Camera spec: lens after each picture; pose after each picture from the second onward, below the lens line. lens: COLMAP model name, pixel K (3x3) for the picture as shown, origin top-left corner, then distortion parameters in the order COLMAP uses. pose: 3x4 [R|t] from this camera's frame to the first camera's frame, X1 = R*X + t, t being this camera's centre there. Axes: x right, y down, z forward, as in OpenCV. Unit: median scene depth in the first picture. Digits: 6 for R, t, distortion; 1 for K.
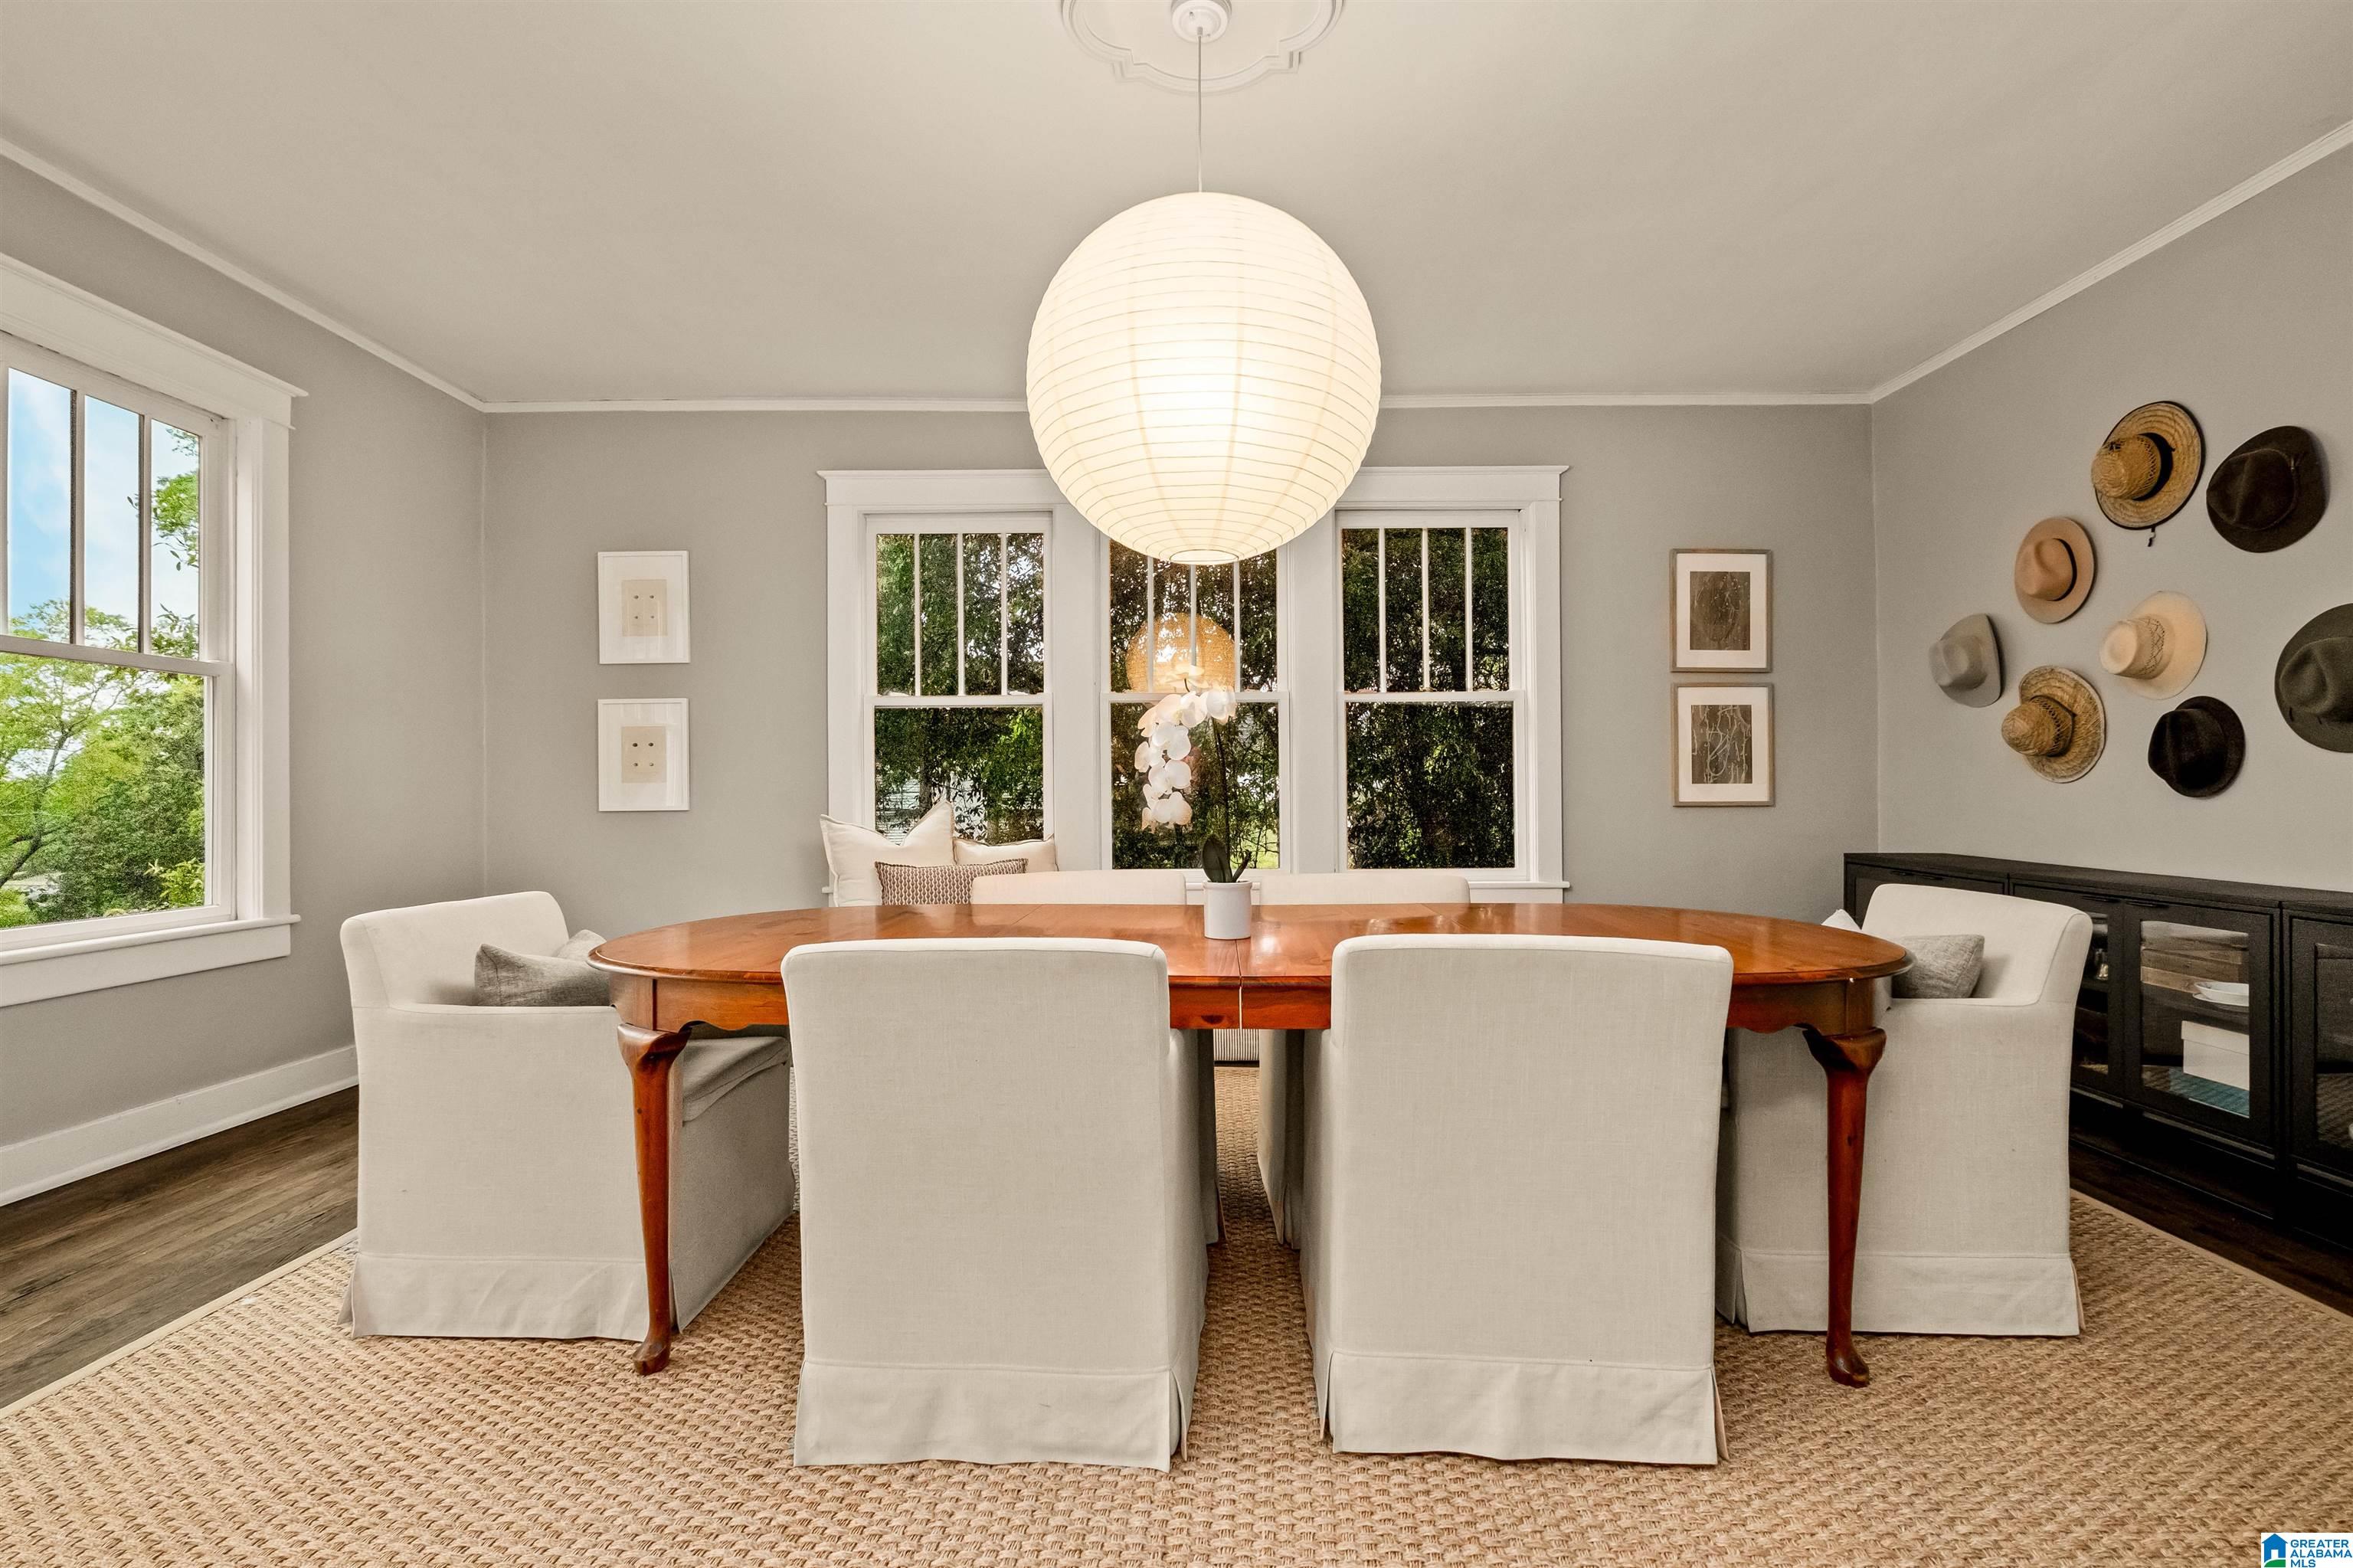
lens RADIAL K [[1017.7, 0, 1175.8], [0, 1017.7, 776.2], [0, 0, 1]] dist [-0.001094, -0.000327]
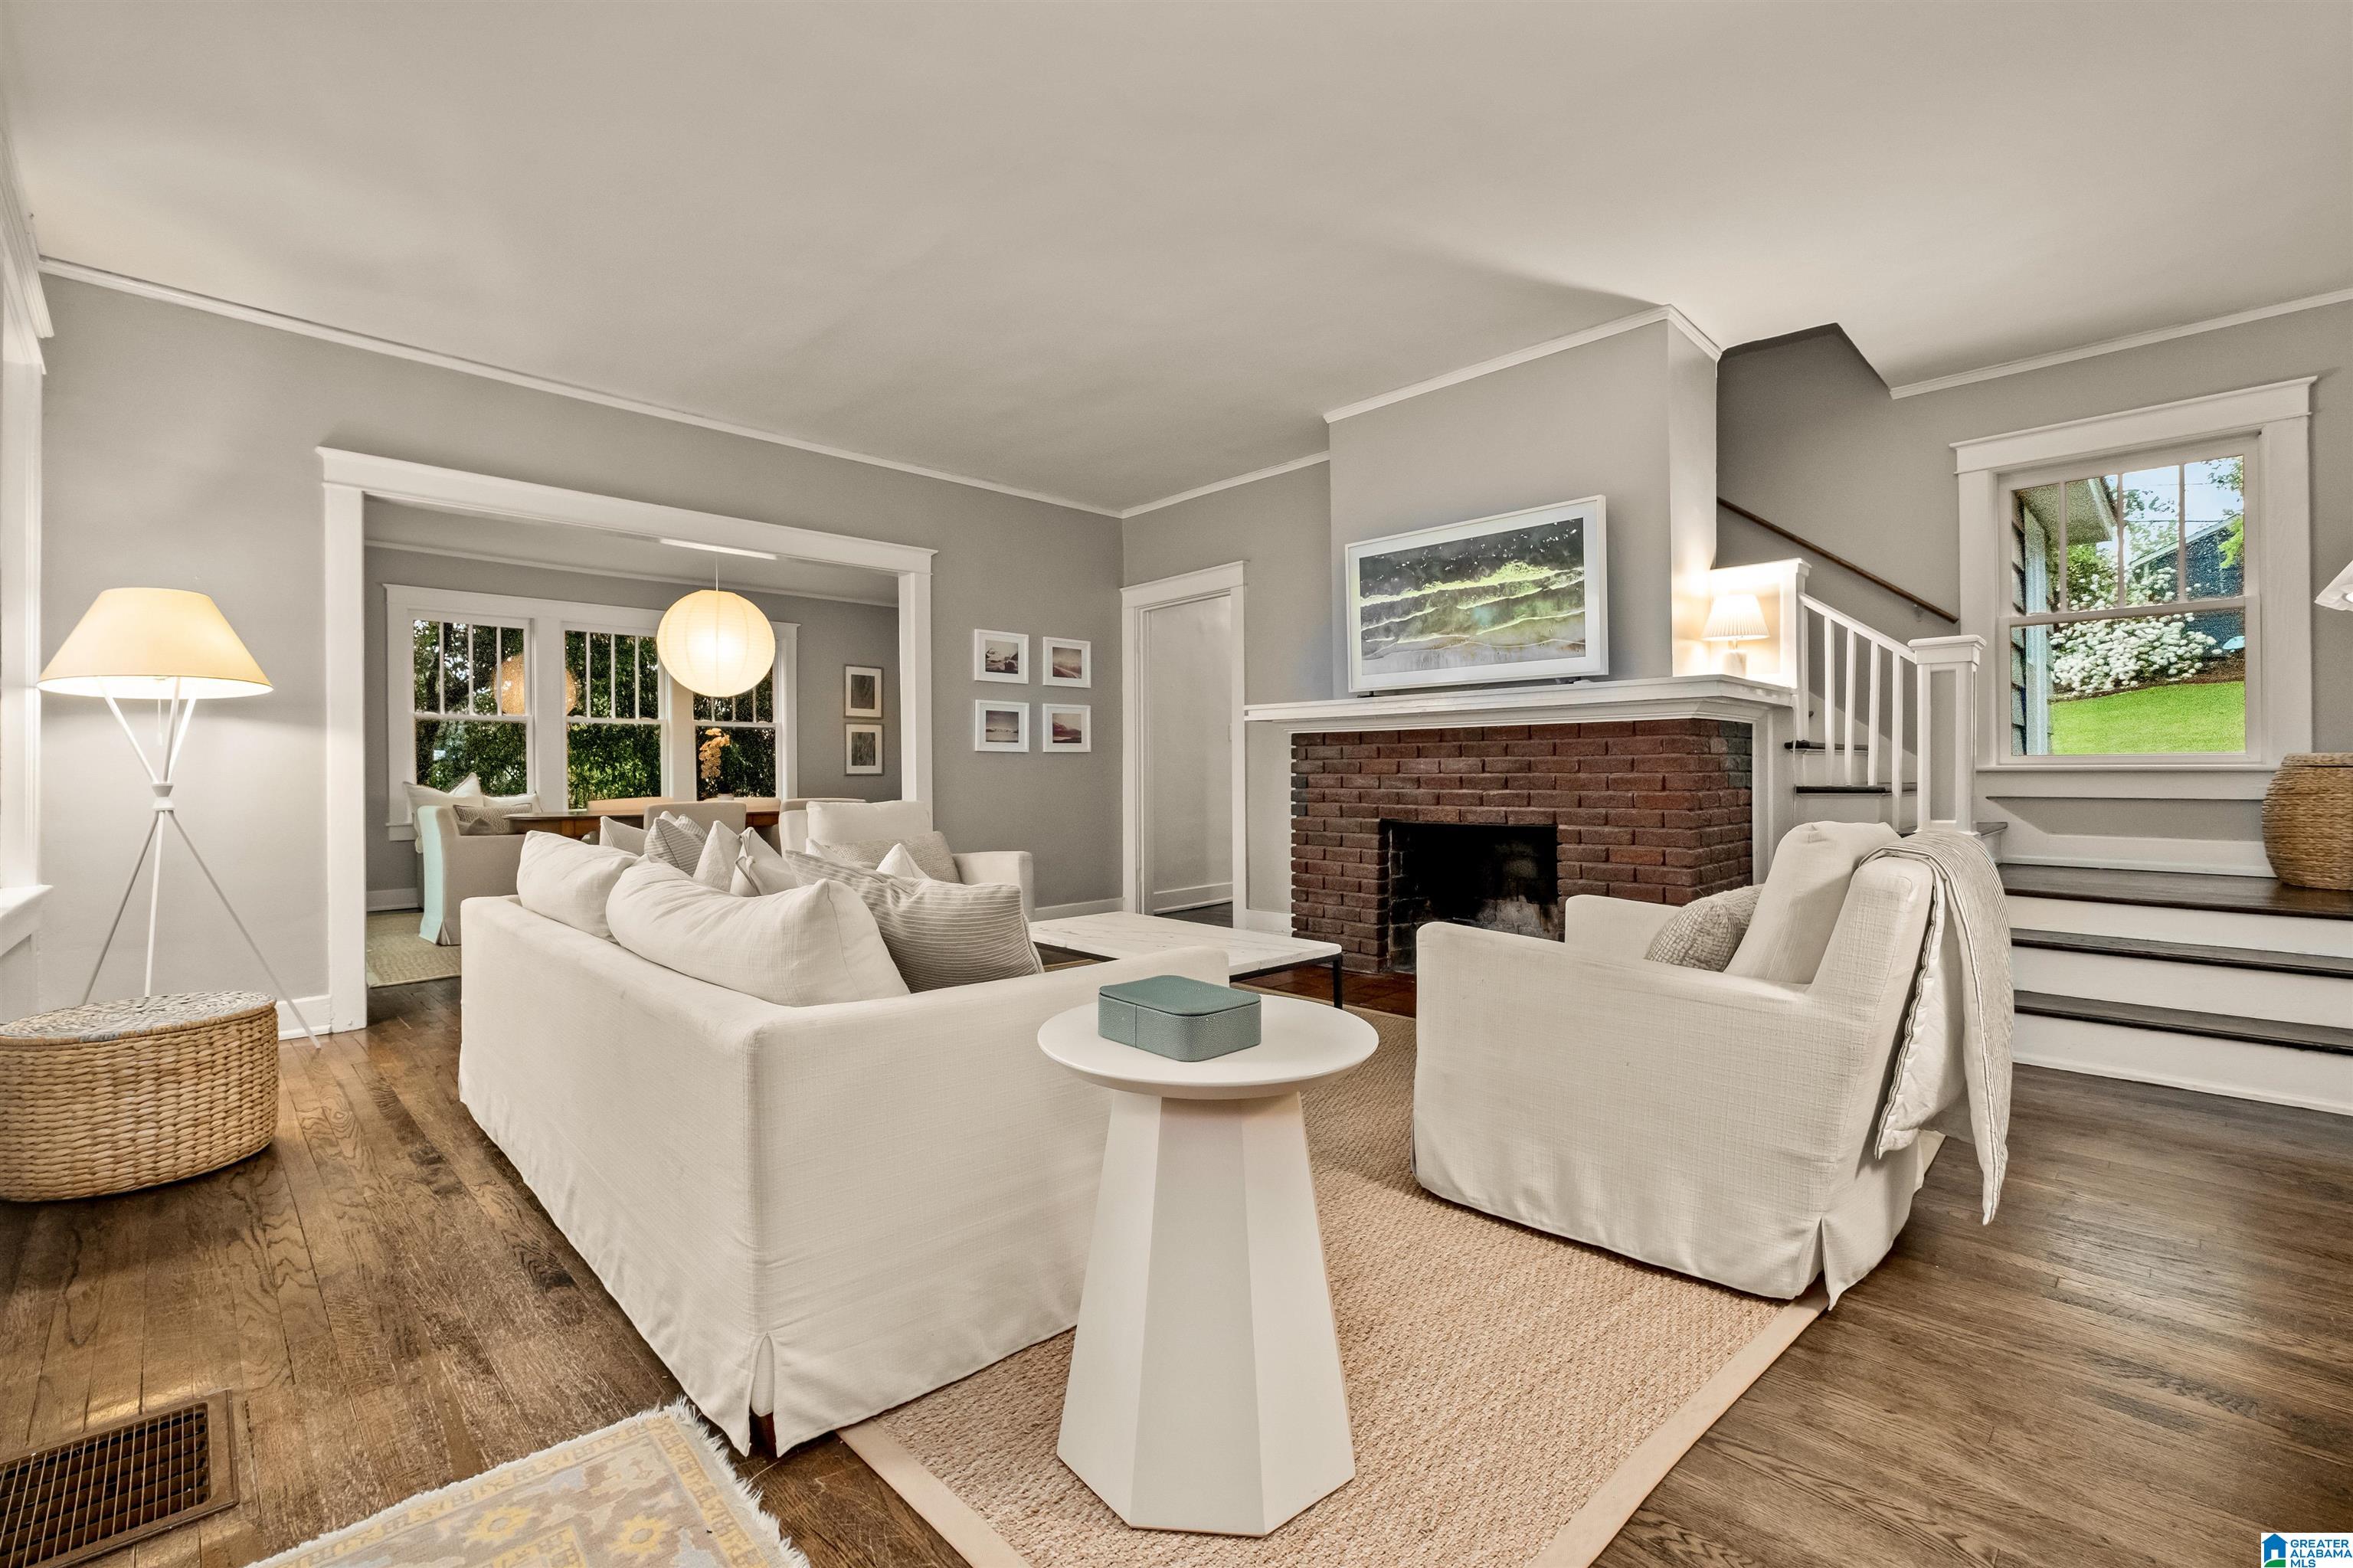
lens RADIAL K [[1017.7, 0, 1175.8], [0, 1017.7, 776.2], [0, 0, 1]] dist [-0.001094, -0.000327]
pose [[0.708291, -0.004663, 0.705905, -0.611815], [-0.003974, 0.999936, 0.010592, 0.003967], [-0.705910, -0.010308, 0.708227, -1.174163]]
